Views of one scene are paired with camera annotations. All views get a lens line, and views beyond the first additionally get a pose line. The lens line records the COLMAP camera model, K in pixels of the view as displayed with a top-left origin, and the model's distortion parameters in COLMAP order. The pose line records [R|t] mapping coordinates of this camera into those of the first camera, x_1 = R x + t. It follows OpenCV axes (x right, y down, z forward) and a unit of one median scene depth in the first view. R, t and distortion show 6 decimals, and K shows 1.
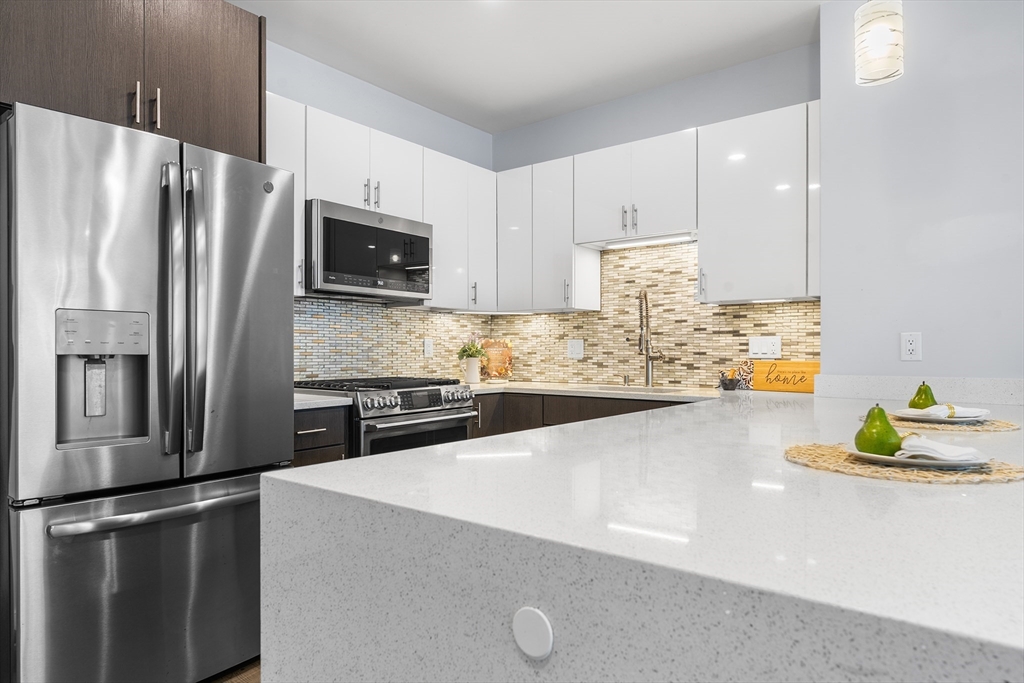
lens RADIAL K [[618.4, 0, 511.9], [0, 618.4, 347.8], [0, 0, 1]] dist [-0.006105, -0.000751]
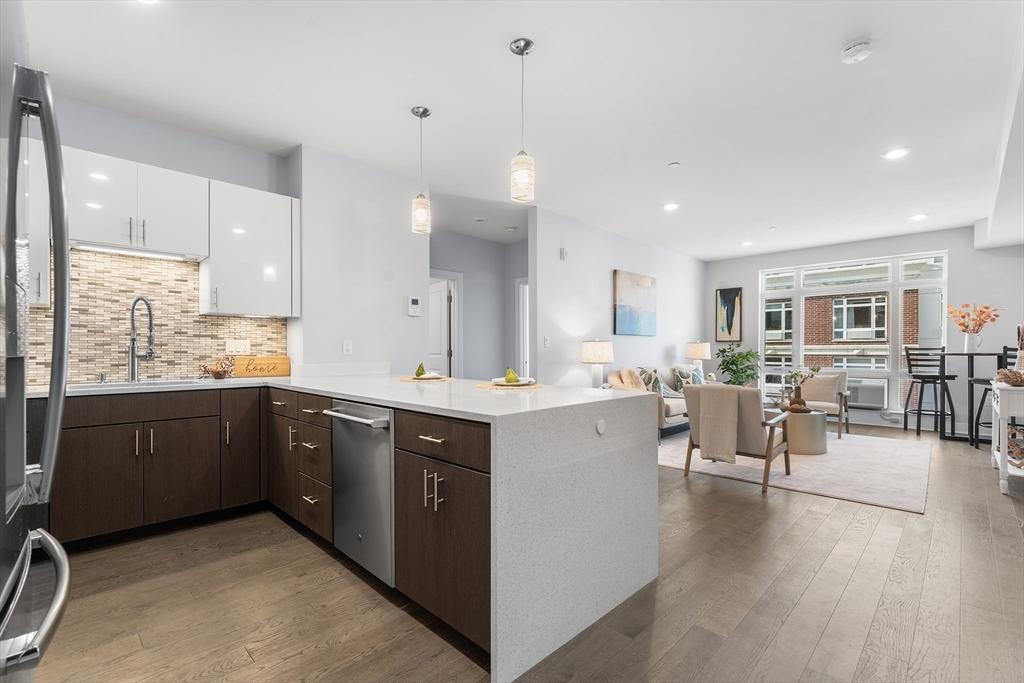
lens RADIAL K [[451.0, 0, 511.5], [0, 451.0, 346.1], [0, 0, 1]] dist [-0.001989, -0.000105]
pose [[0.132834, 0.006756, 0.991115, -0.517804], [-0.005729, 0.999965, -0.006048, -0.001166], [-0.991122, -0.004875, 0.132868, 0.223455]]
